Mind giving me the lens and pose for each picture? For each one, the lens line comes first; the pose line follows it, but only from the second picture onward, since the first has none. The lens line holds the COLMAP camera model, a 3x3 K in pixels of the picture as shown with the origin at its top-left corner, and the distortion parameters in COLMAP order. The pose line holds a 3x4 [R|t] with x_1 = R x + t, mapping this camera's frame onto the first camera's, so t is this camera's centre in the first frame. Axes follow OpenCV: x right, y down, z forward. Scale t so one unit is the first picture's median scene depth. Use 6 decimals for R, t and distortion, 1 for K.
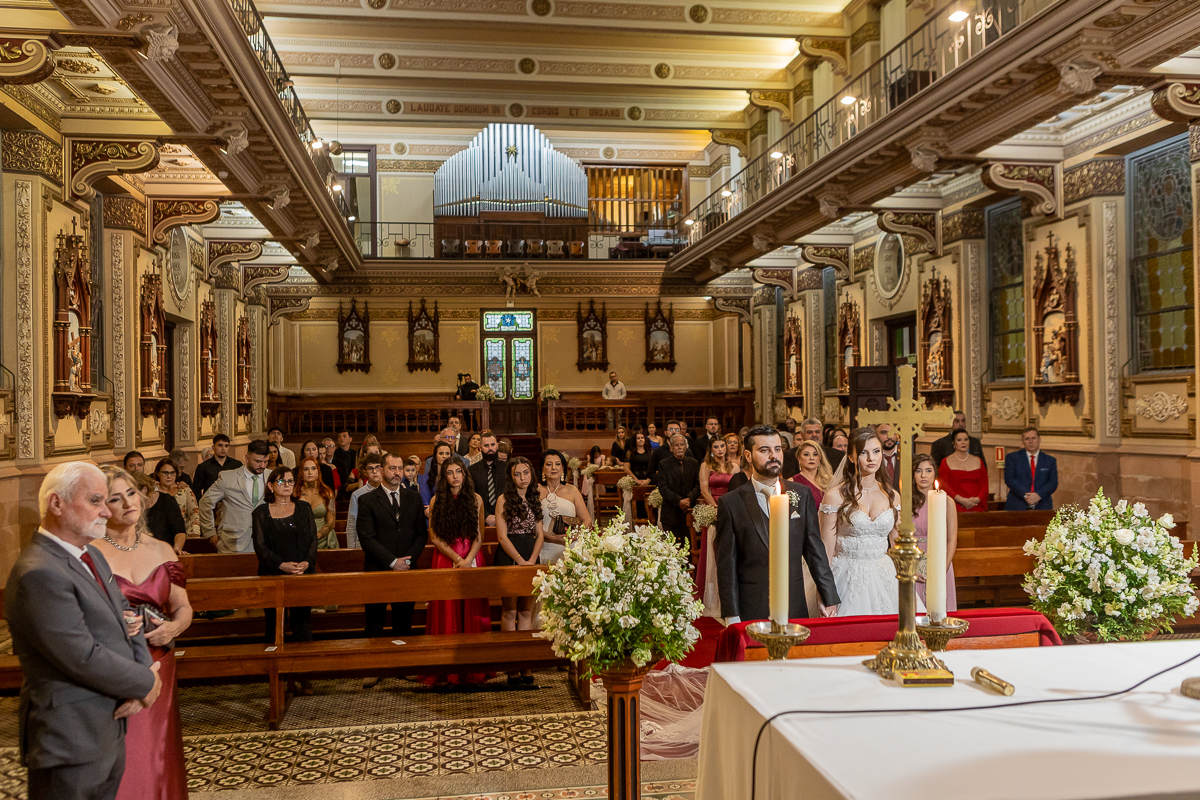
lens RADIAL K [[1077.8, 0, 606.0], [0, 1077.8, 385.0], [0, 0, 1]] dist [0.000258, -0.009209]
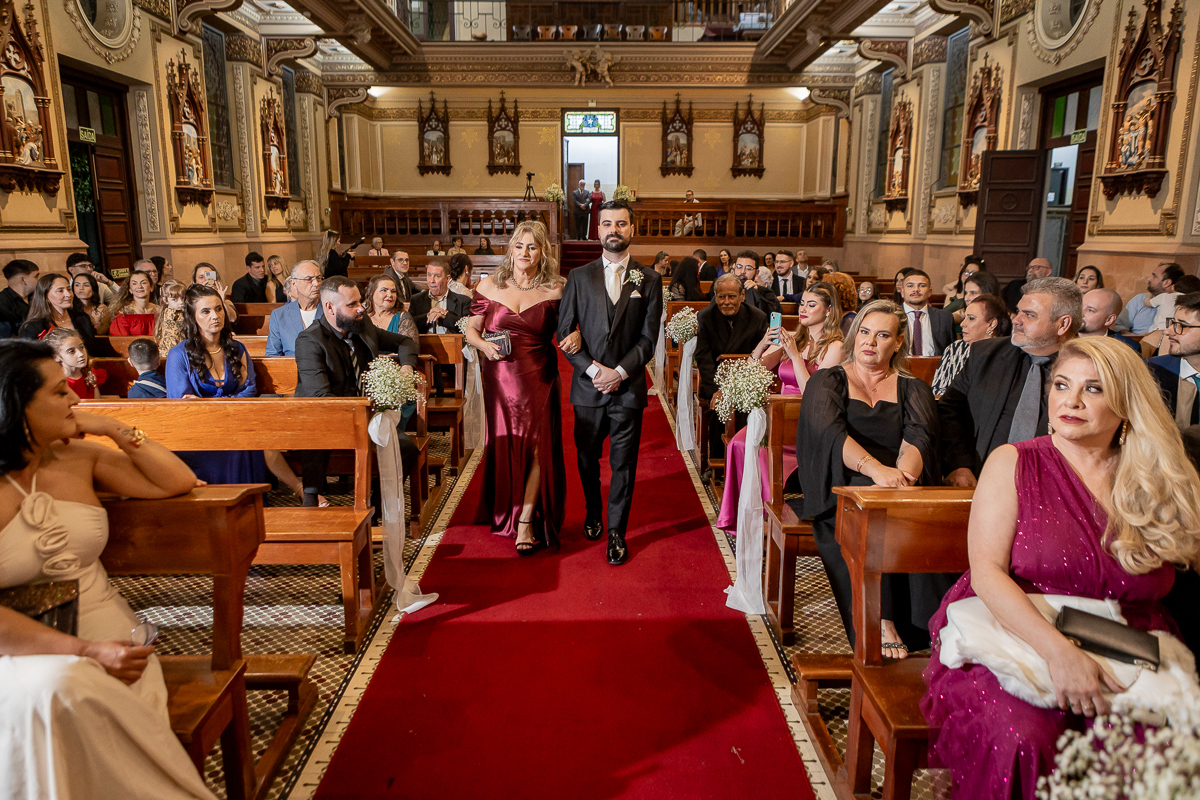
lens RADIAL K [[818.2, 0, 600.0], [0, 818.2, 400.0], [0, 0, 1]] dist [-0.036413, 0.025875]
pose [[0.989638, 0.044820, -0.136409, 0.044280], [-0.013165, 0.974355, 0.224633, 0.029506], [0.142978, -0.220510, 0.964849, 0.372112]]
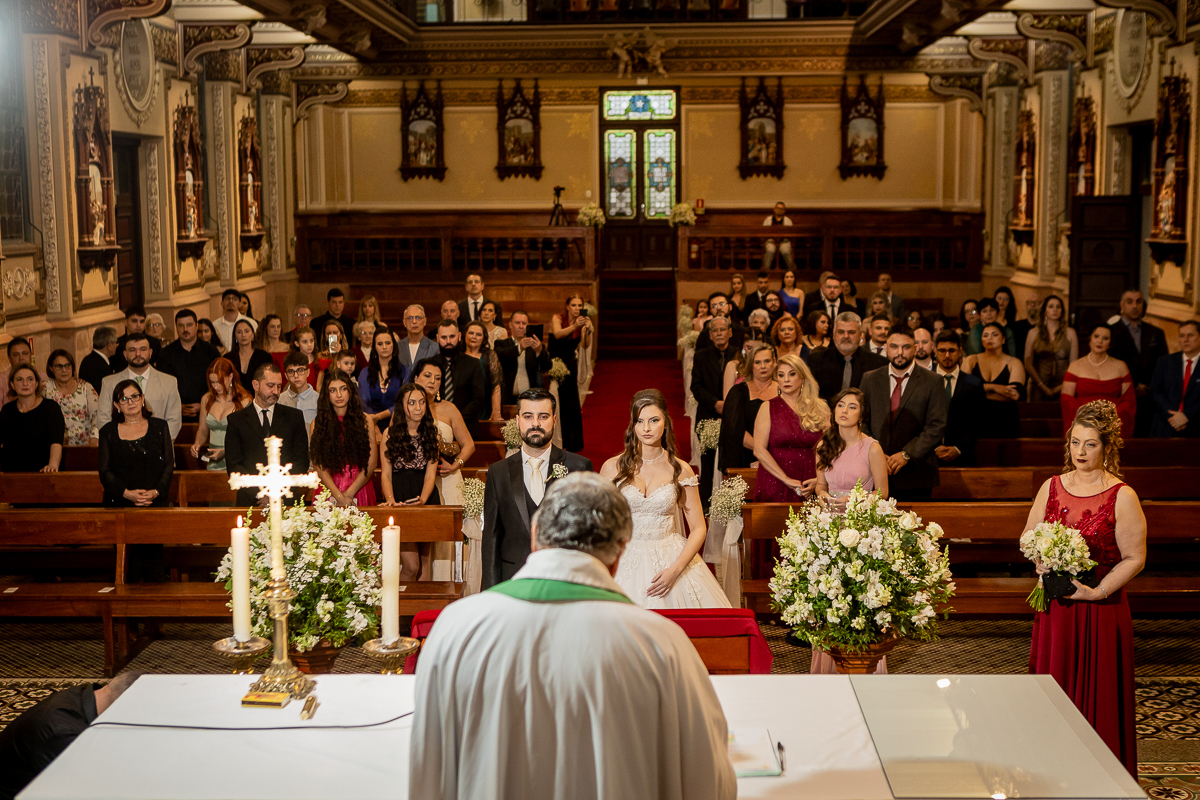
lens RADIAL K [[1642.3, 0, 600.0], [0, 1642.3, 400.0], [0, 0, 1]] dist [-0.025201, -0.010967]
pose [[0.982985, 0.028253, -0.181501, 0.124172], [-0.001221, 0.989084, 0.147350, -0.041928], [0.183683, -0.144621, 0.972289, -0.085183]]
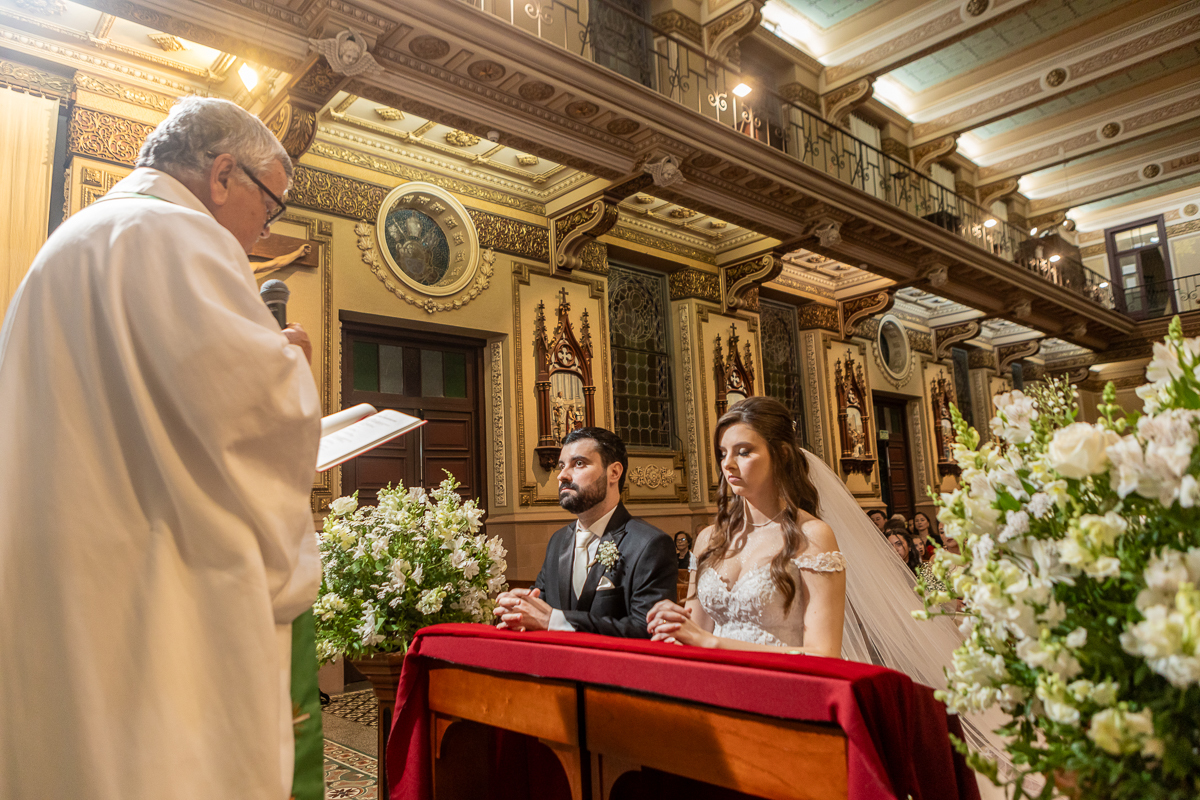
lens RADIAL K [[818.2, 0, 600.0], [0, 818.2, 400.0], [0, 0, 1]] dist [-0.036413, 0.025875]
pose [[0.559628, -0.134070, -0.817827, 0.146316], [0.053930, 0.990627, -0.125494, 0.036097], [0.826987, 0.026125, 0.561614, 0.177615]]
